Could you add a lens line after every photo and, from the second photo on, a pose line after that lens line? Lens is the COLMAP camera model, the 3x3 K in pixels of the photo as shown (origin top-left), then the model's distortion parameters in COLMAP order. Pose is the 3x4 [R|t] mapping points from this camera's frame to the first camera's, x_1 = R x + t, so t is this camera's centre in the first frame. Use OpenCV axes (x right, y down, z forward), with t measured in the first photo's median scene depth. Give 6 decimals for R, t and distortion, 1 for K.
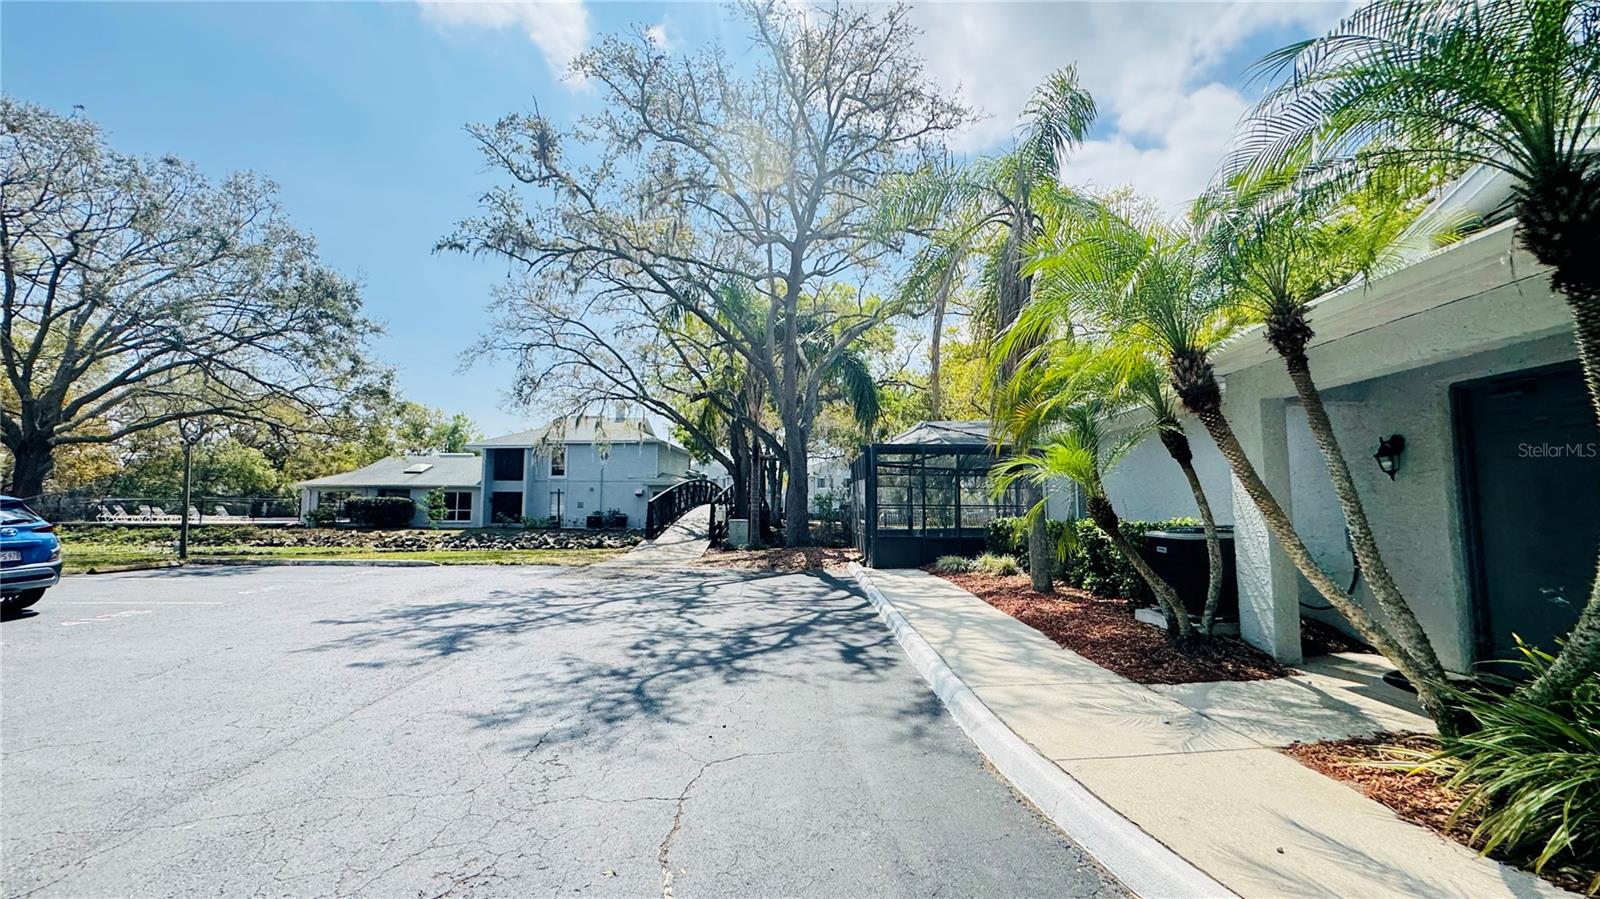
lens RADIAL K [[619.4, 0, 806.0], [0, 619.4, 446.3], [0, 0, 1]] dist [-0.000184, 0.000022]
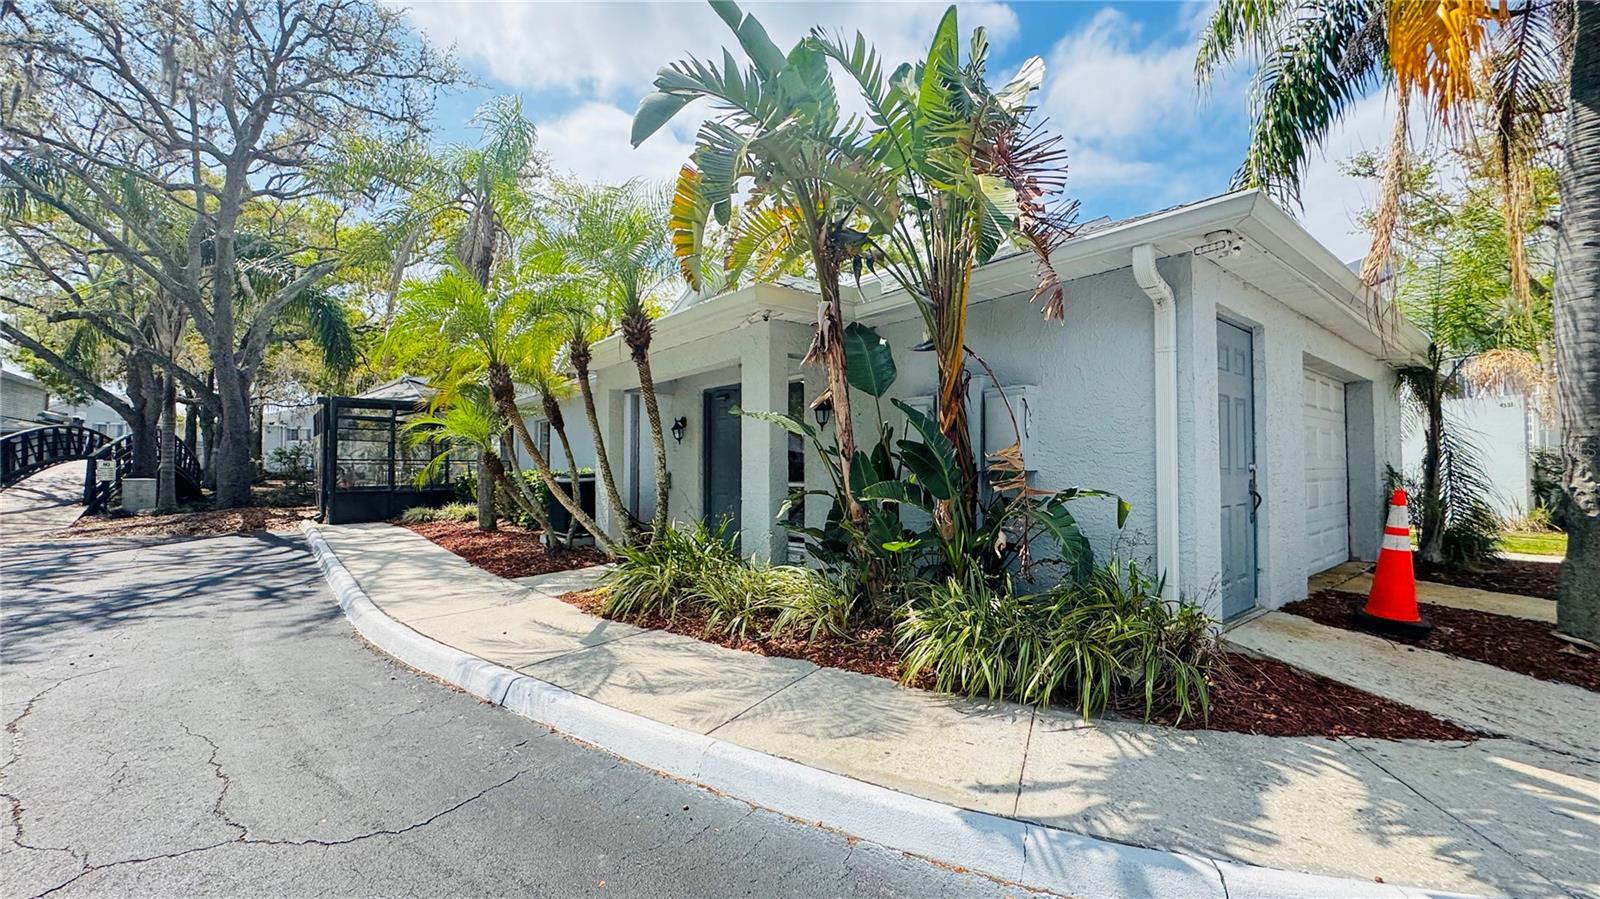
lens RADIAL K [[642.6, 0, 799.6], [0, 642.6, 446.0], [0, 0, 1]] dist [-0.000119, 0.000120]
pose [[0.778223, 0.015677, 0.627793, 0.042978], [-0.059047, 0.997086, 0.048297, -0.017334], [-0.625206, -0.074655, 0.776881, -0.222732]]
